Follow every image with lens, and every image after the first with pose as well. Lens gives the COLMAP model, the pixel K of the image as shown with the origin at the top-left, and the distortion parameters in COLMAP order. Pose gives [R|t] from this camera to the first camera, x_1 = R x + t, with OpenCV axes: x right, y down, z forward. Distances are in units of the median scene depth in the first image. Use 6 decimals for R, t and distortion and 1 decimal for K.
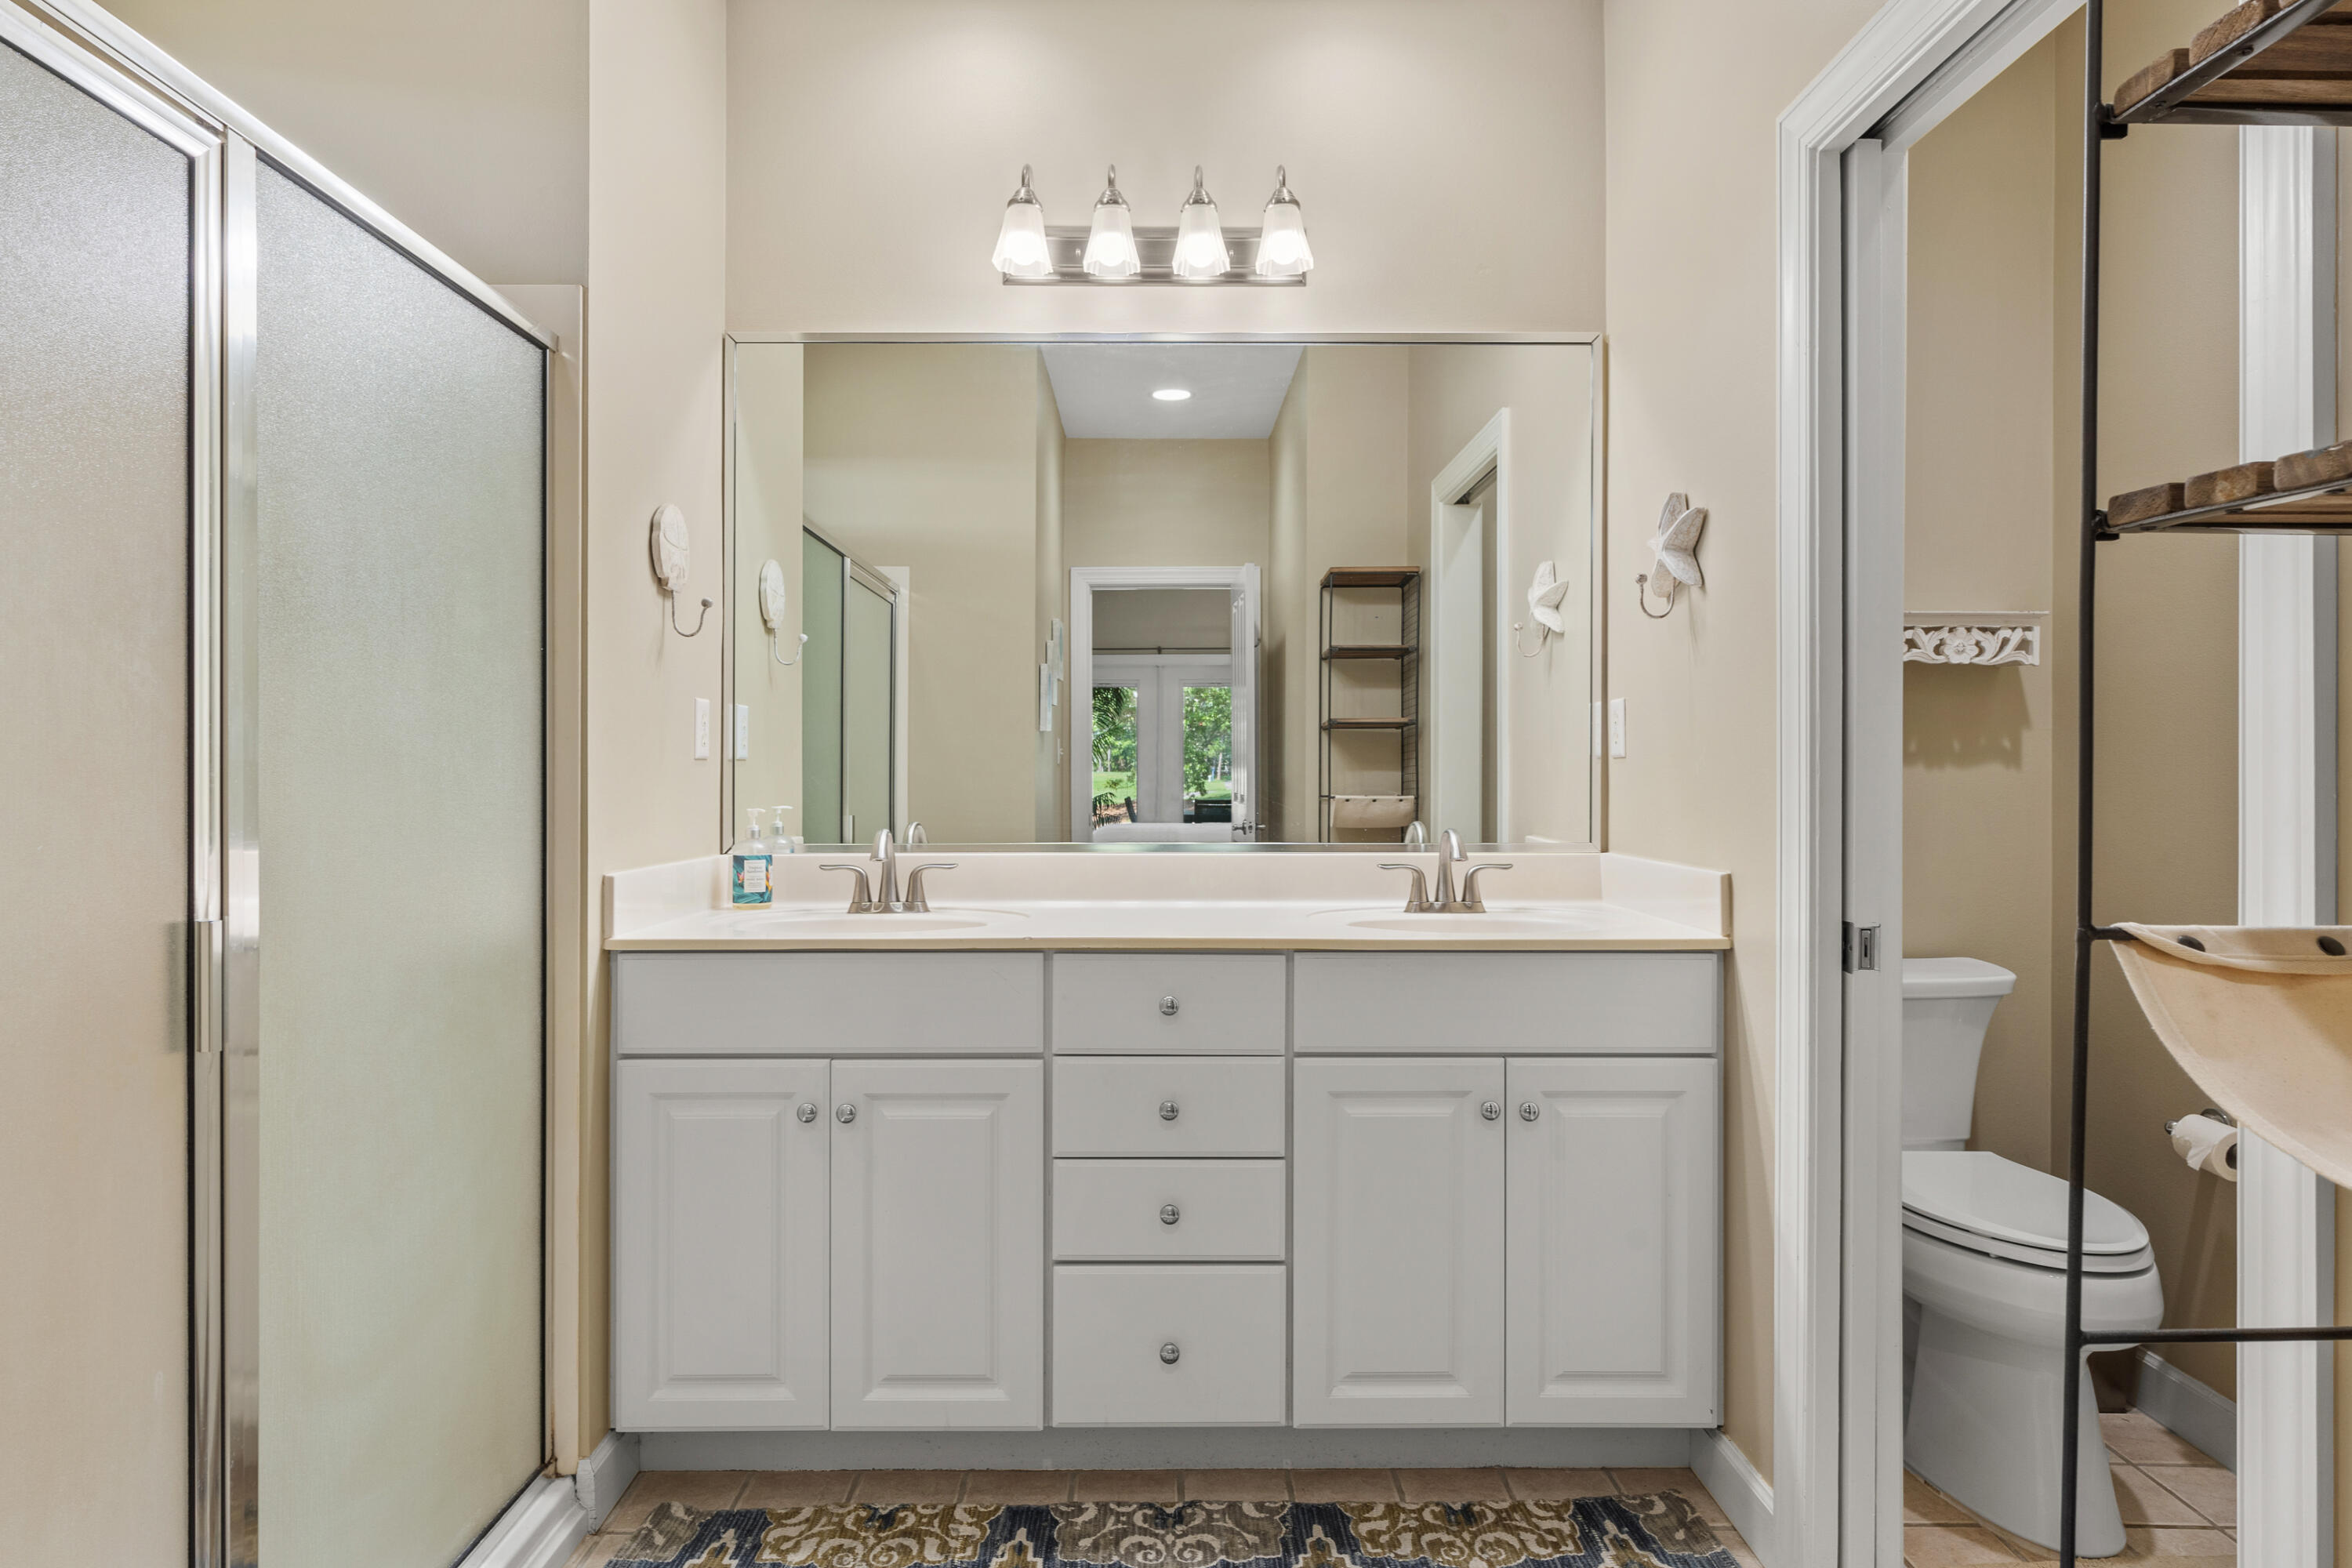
lens RADIAL K [[1299.8, 0, 1174.4], [0, 1299.8, 787.6], [0, 0, 1]] dist [-0.002375, 0.000967]
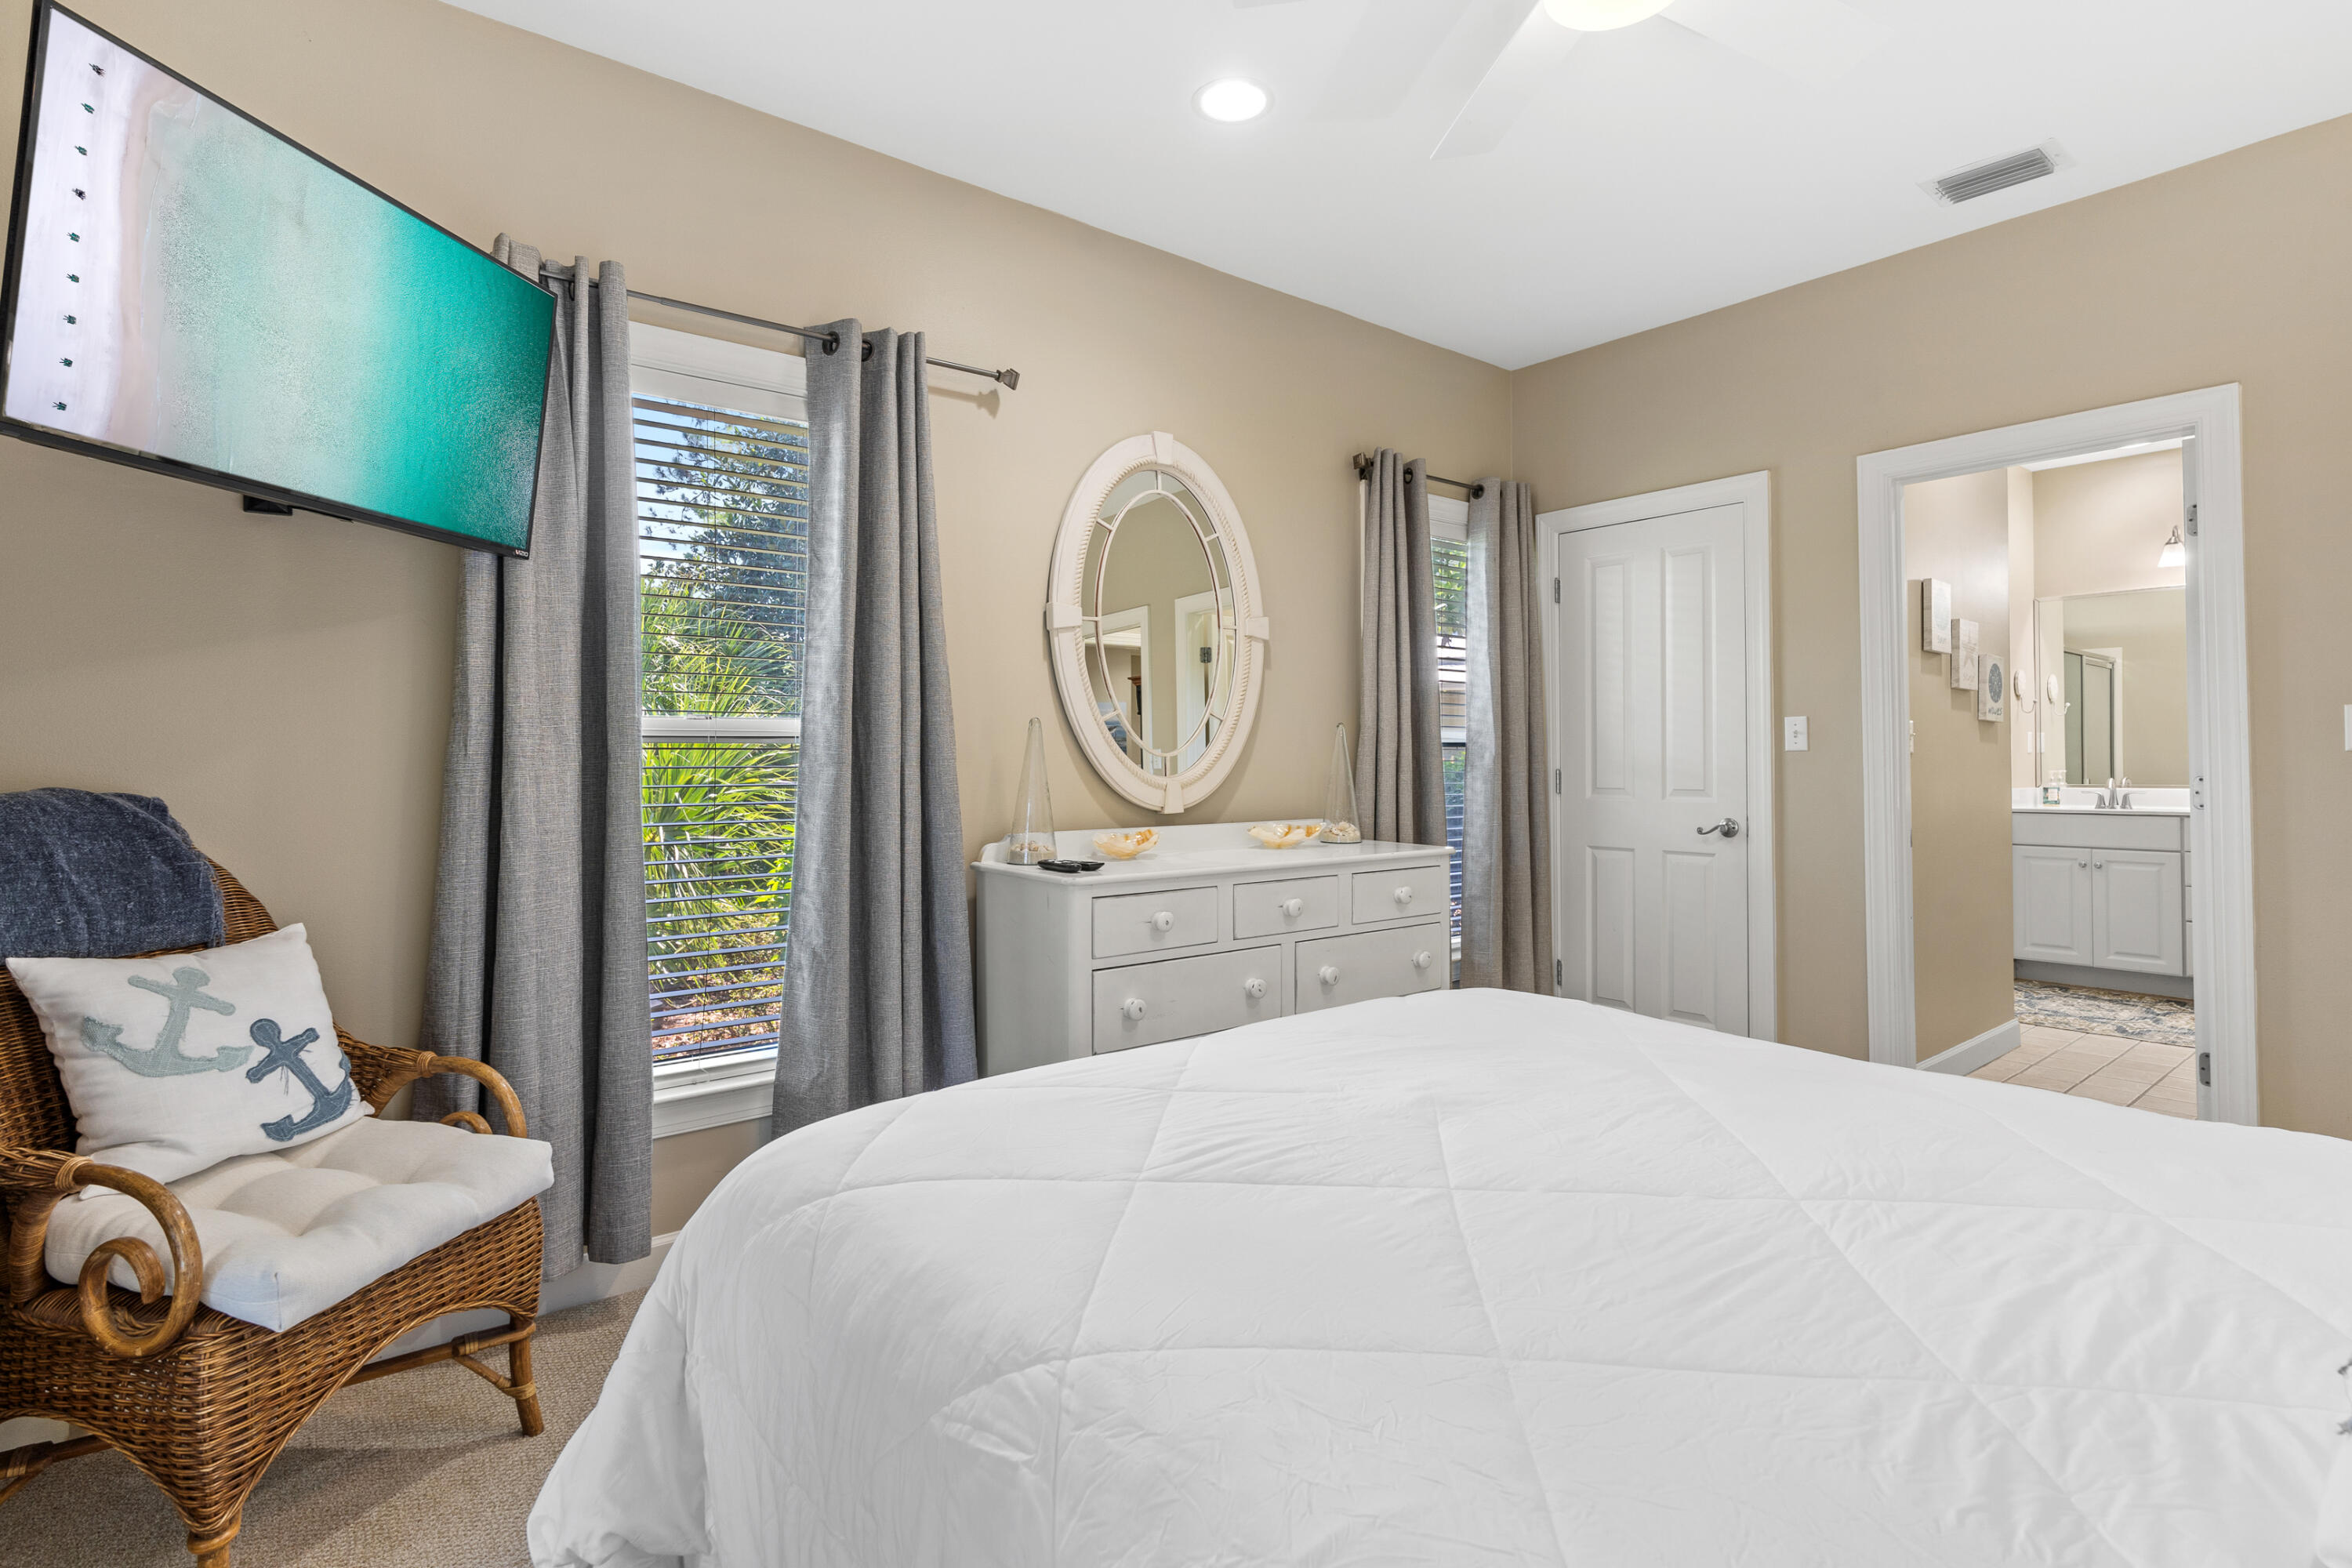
lens RADIAL K [[1126.1, 0, 1162.8], [0, 1126.1, 733.9], [0, 0, 1]] dist [0.004984, -0.000084]
pose [[0.617106, -0.011830, -0.786791, 0.422202], [0.001880, 0.999906, -0.013560, -0.034490], [0.786878, 0.006889, 0.617070, -2.060153]]
